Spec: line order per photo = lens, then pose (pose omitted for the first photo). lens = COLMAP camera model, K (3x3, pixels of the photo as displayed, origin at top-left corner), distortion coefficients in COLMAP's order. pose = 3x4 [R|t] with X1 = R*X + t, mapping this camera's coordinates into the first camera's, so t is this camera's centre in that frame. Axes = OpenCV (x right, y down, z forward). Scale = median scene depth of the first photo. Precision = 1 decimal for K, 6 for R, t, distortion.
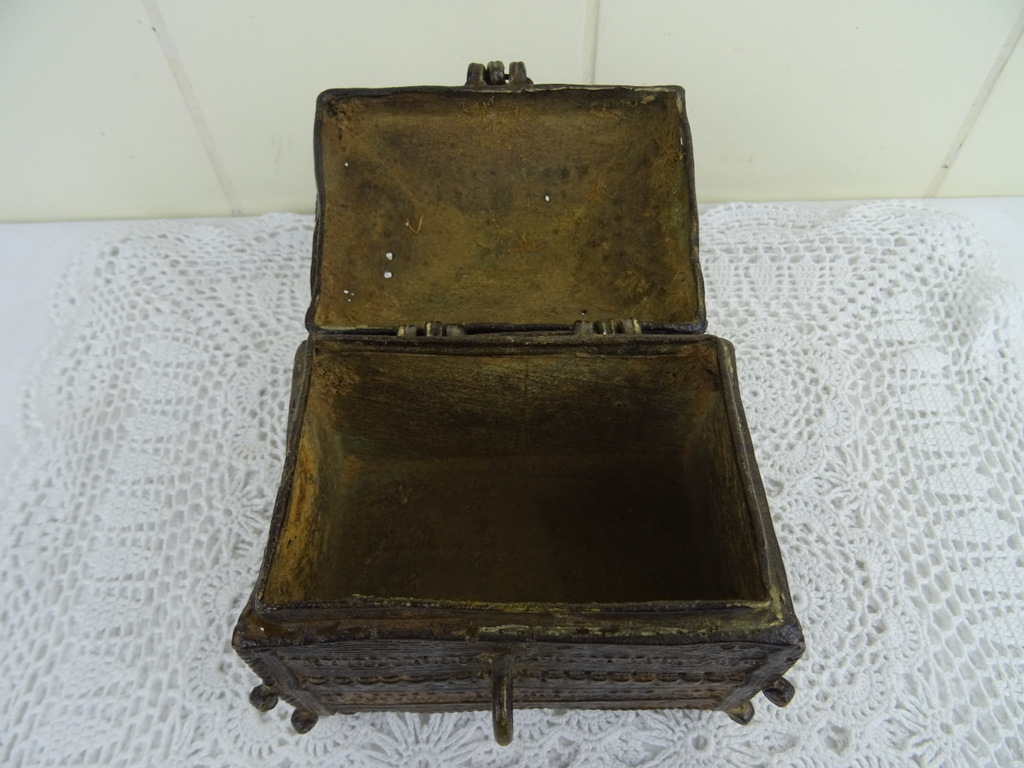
lens RADIAL K [[717.9, 0, 515.1], [0, 717.9, 394.6], [0, 0, 1]] dist [0.003964, -0.022594]
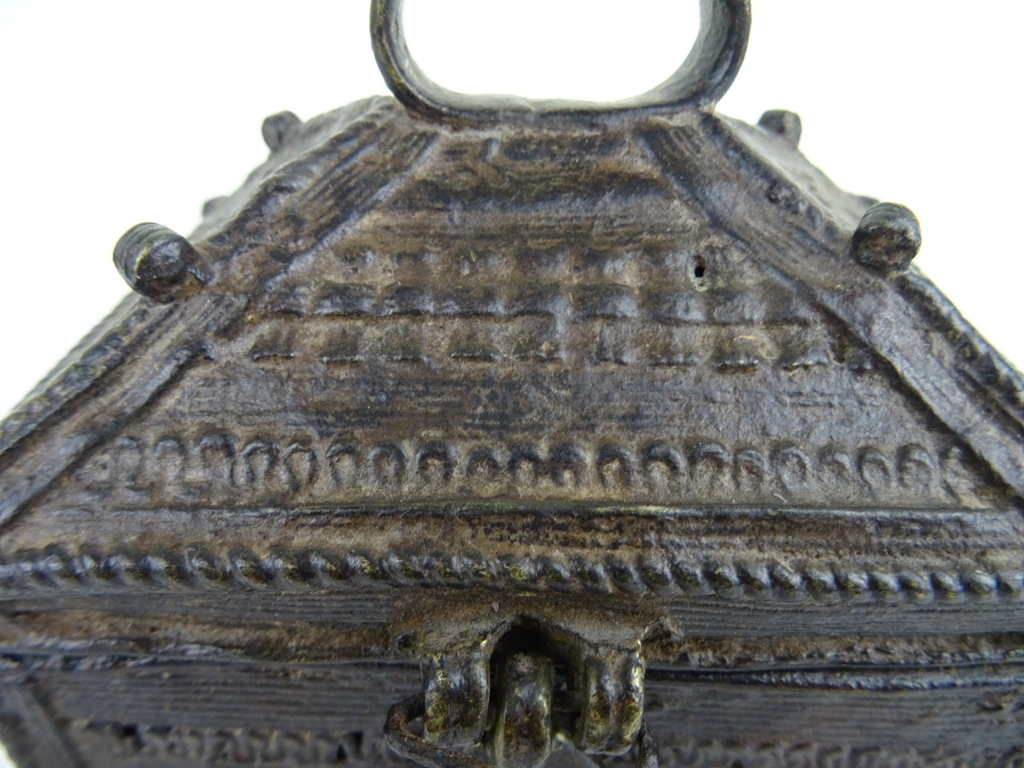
lens RADIAL K [[717.9, 0, 516.0], [0, 717.9, 390.1], [0, 0, 1]] dist [0.003964, -0.022594]
pose [[0.999551, 0.027795, -0.011217, -0.012928], [-0.029968, 0.933657, -0.356913, 0.220642], [0.000553, 0.357089, 0.934070, 0.322075]]
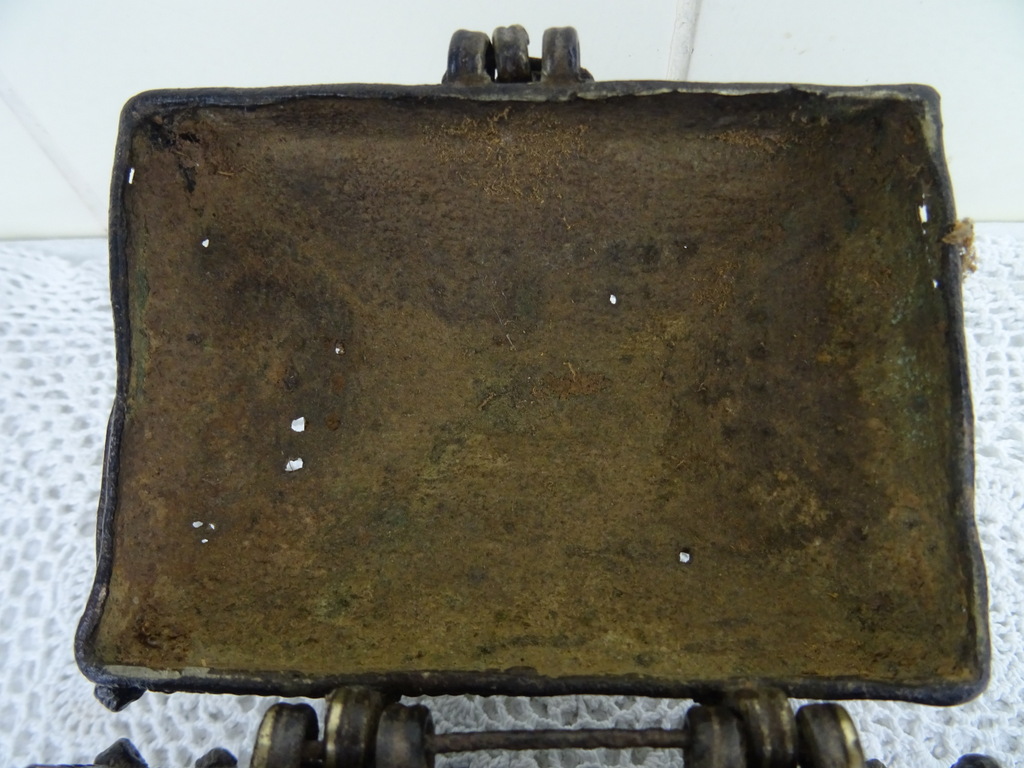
lens RADIAL K [[717.9, 0, 516.2], [0, 717.9, 396.5], [0, 0, 1]] dist [0.003964, -0.022594]
pose [[0.999192, 0.018549, -0.035655, -0.004626], [-0.014973, 0.995067, 0.098071, -0.277322], [0.037298, -0.097458, 0.994541, 0.531110]]
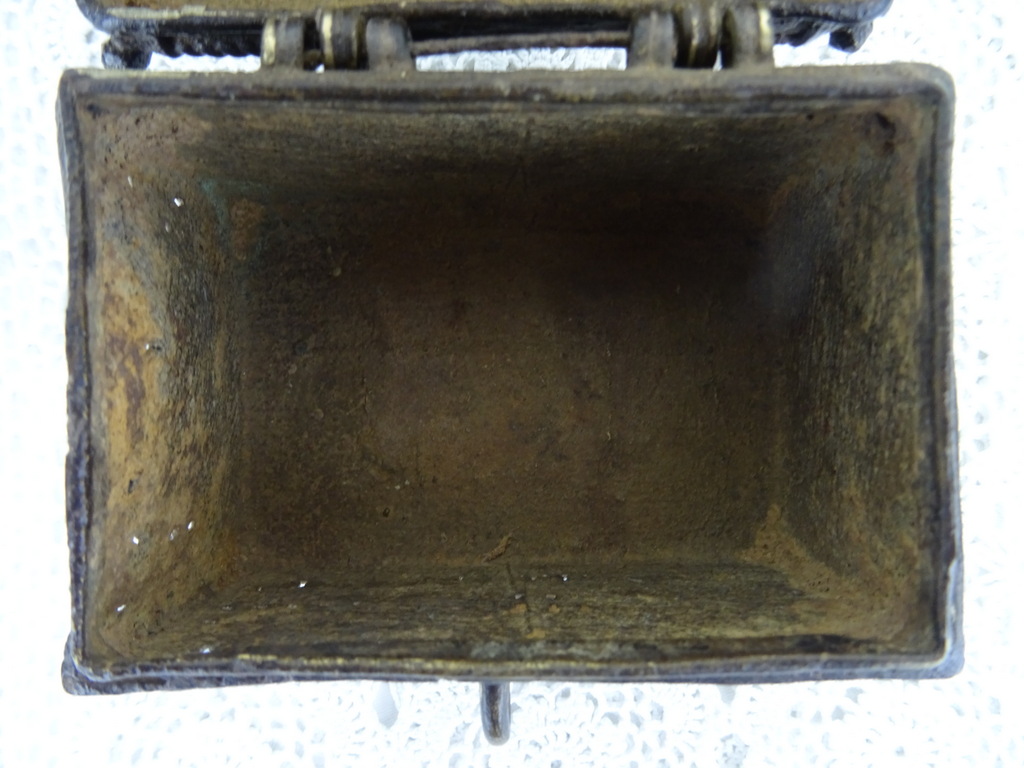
lens RADIAL K [[717.9, 0, 513.0], [0, 717.9, 372.4], [0, 0, 1]] dist [0.003964, -0.022594]
pose [[0.999692, -0.009945, 0.022755, -0.009645], [-0.004620, 0.825821, 0.563914, -0.150759], [-0.024399, -0.563845, 0.825520, 0.415264]]
